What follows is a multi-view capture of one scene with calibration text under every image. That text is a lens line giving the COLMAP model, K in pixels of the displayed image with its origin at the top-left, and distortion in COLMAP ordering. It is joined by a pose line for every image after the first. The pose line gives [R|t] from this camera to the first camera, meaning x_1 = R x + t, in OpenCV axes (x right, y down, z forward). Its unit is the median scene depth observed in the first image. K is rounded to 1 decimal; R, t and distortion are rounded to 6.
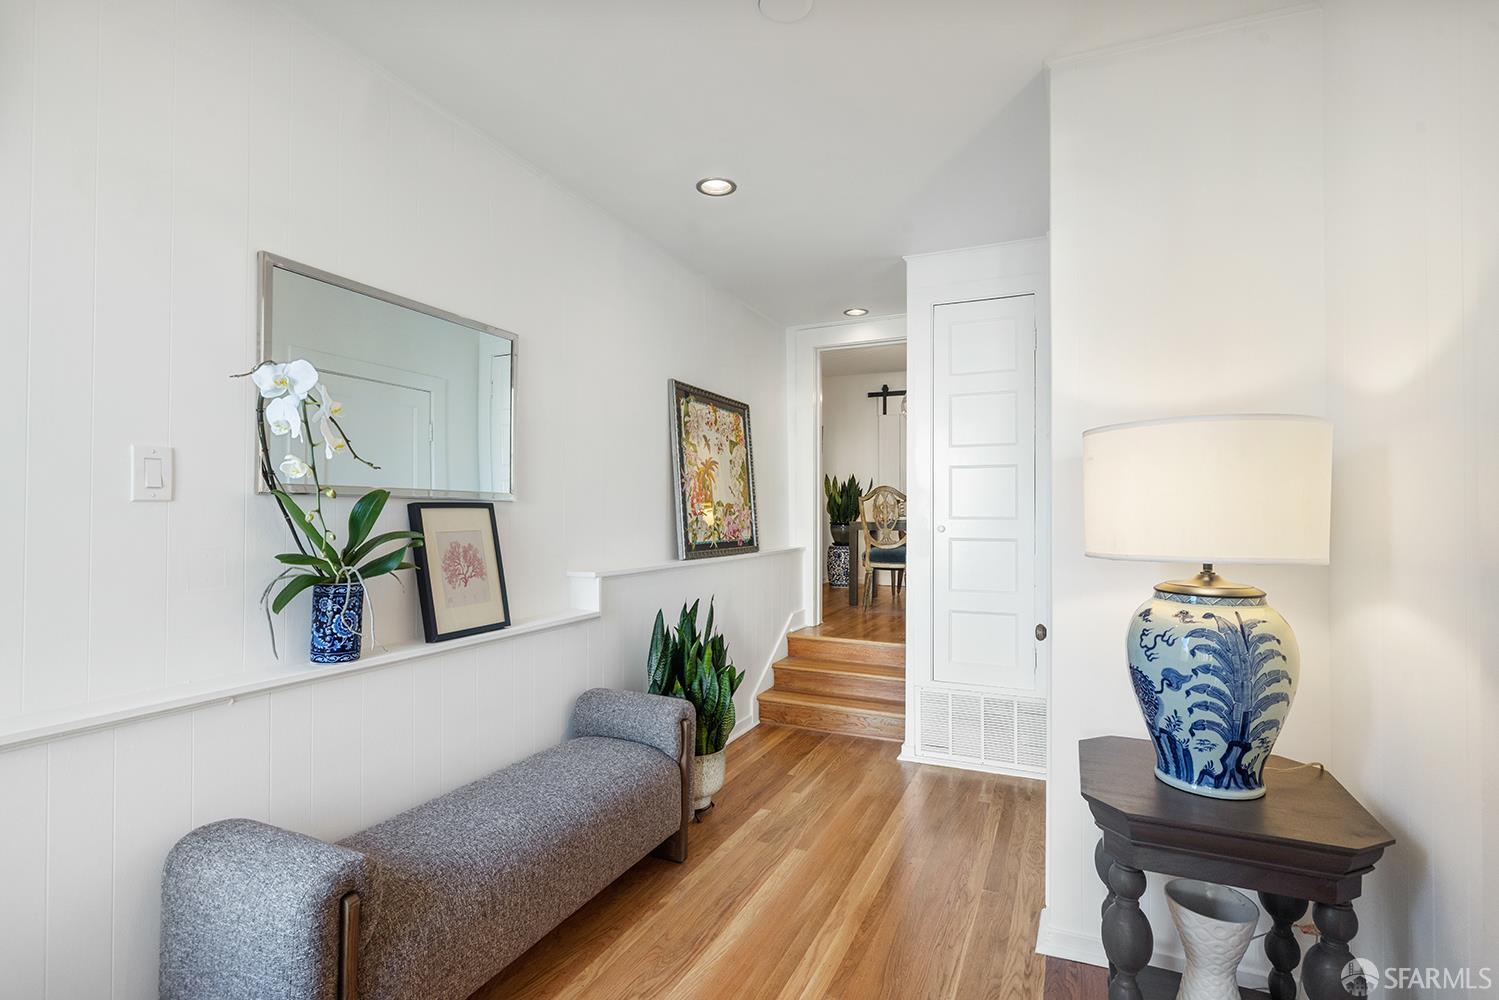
lens RADIAL K [[721.8, 0, 740.6], [0, 721.8, 501.6], [0, 0, 1]] dist [0.000581, 0.000613]
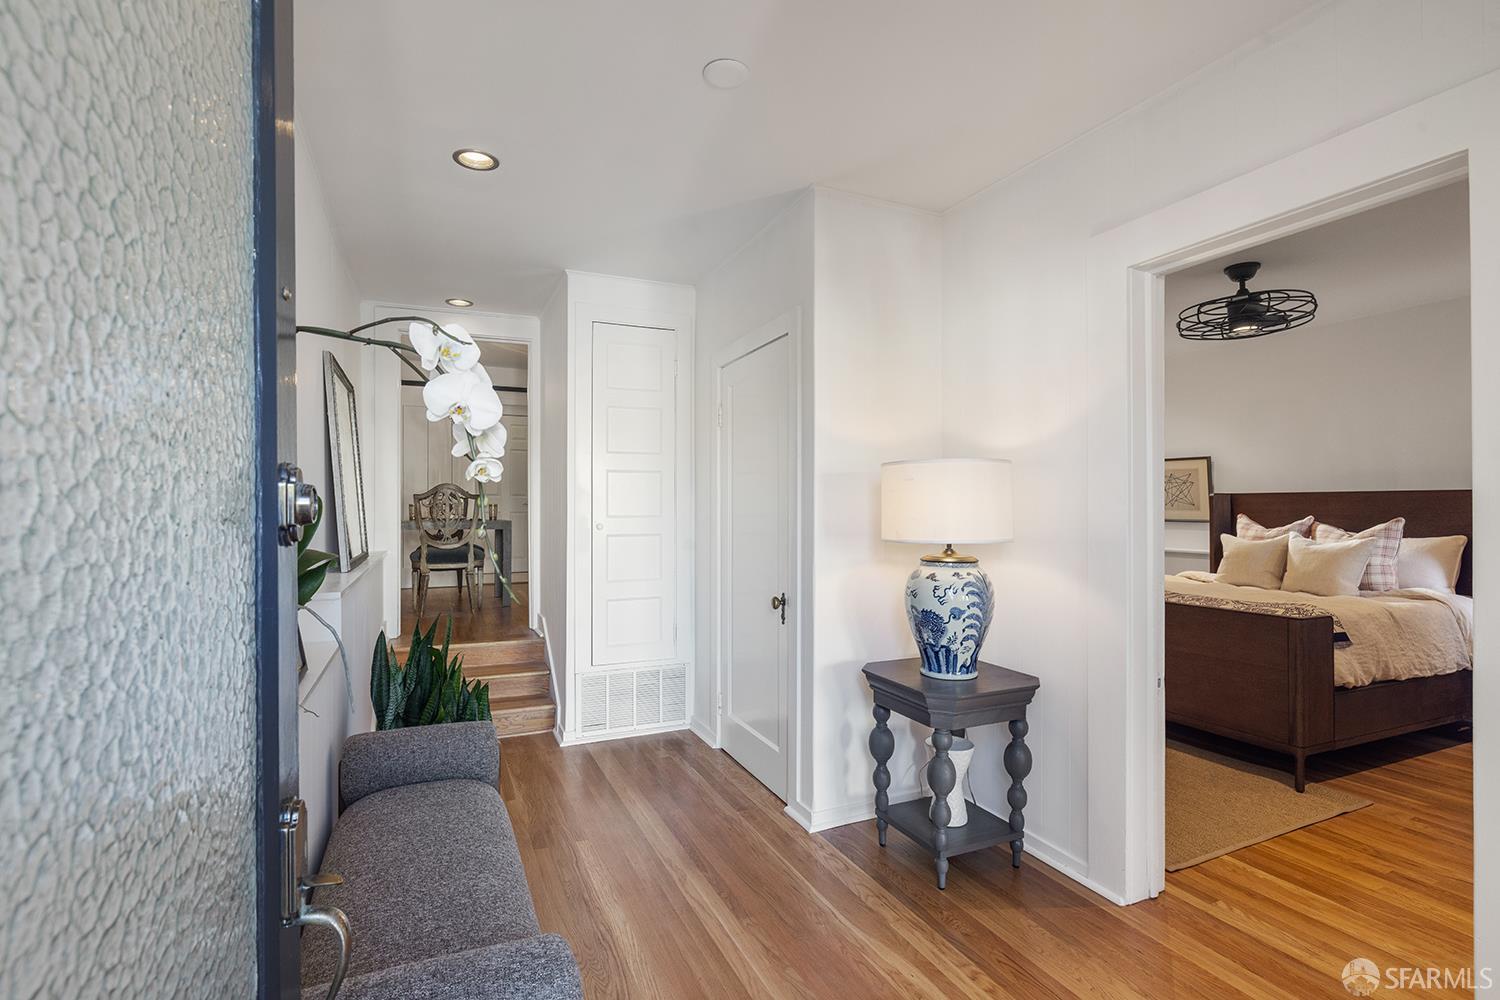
lens RADIAL K [[722.3, 0, 742.6], [0, 722.3, 504.0], [0, 0, 1]] dist [0.000581, 0.000613]
pose [[0.656666, -0.001320, 0.754180, -0.892321], [-0.007484, 0.999938, 0.008266, -0.015746], [-0.754144, -0.011072, 0.656616, 0.251977]]
